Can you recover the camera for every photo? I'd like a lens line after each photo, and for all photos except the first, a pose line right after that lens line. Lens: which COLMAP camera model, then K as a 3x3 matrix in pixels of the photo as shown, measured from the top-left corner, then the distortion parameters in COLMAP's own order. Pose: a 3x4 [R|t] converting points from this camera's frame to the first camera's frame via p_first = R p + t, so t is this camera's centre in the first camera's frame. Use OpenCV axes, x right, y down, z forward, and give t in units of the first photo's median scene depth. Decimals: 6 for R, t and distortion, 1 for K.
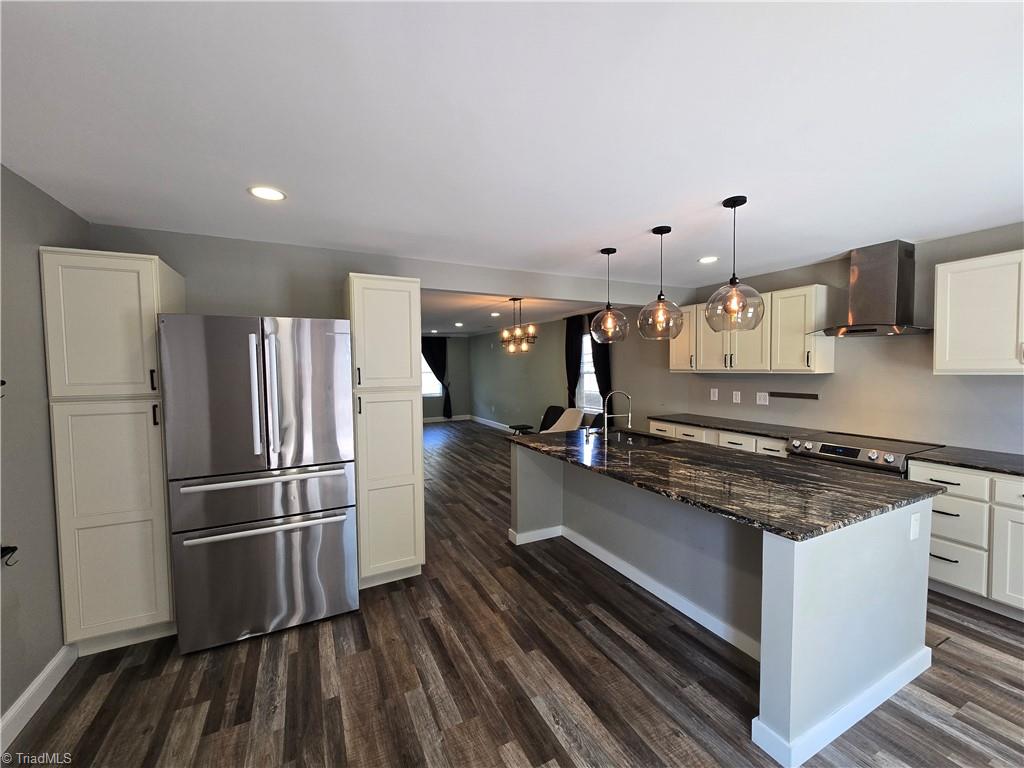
lens RADIAL K [[417.5, 0, 518.3], [0, 417.5, 384.0], [0, 0, 1]] dist [-0.001905, -0.000187]
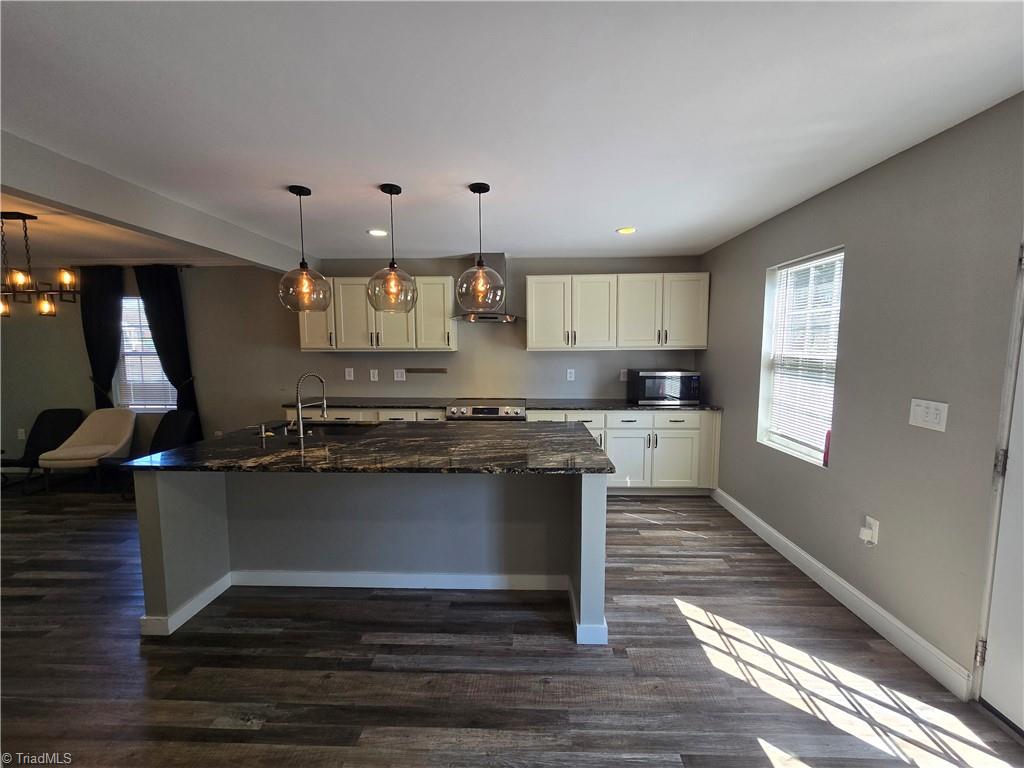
lens RADIAL K [[417.5, 0, 514.6], [0, 417.5, 383.8], [0, 0, 1]] dist [-0.001905, -0.000187]
pose [[0.485367, -0.071375, 0.871392, -0.320699], [0.033227, 0.997448, 0.063192, -0.001762], [-0.873679, -0.001717, 0.486500, 0.319775]]
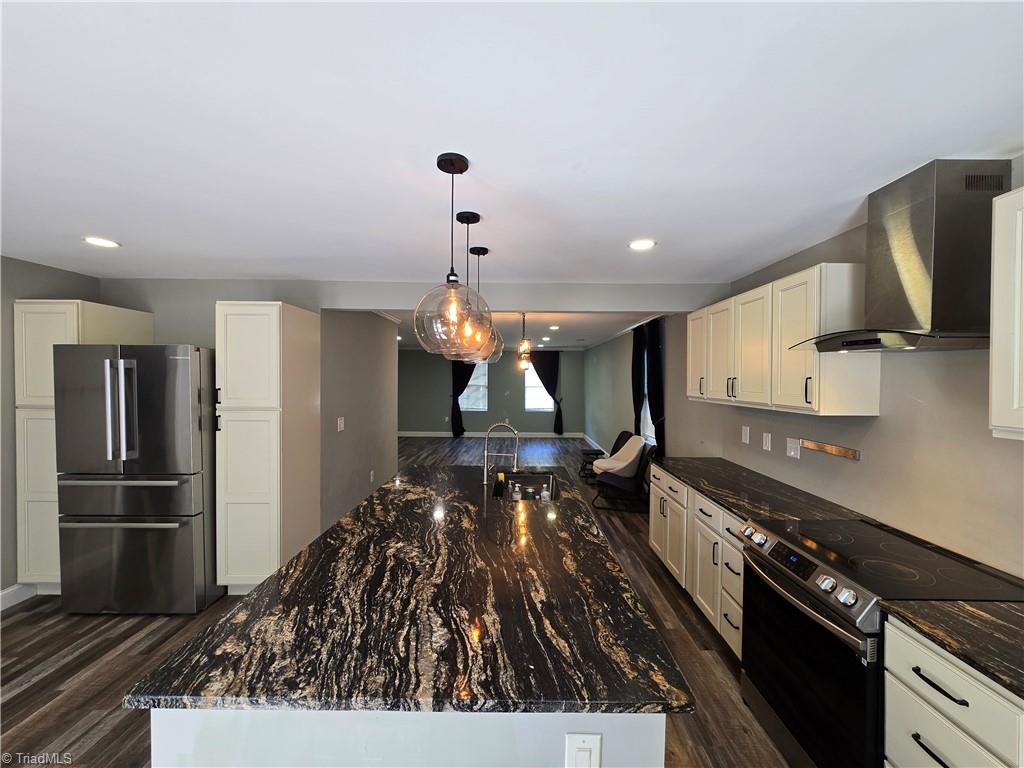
lens RADIAL K [[417.5, 0, 516.3], [0, 417.5, 386.3], [0, 0, 1]] dist [-0.001905, -0.000187]
pose [[0.891892, 0.024910, -0.451561, 0.736275], [-0.035346, 0.999267, -0.014690, -0.052174], [0.450864, 0.029063, 0.892119, 0.356186]]
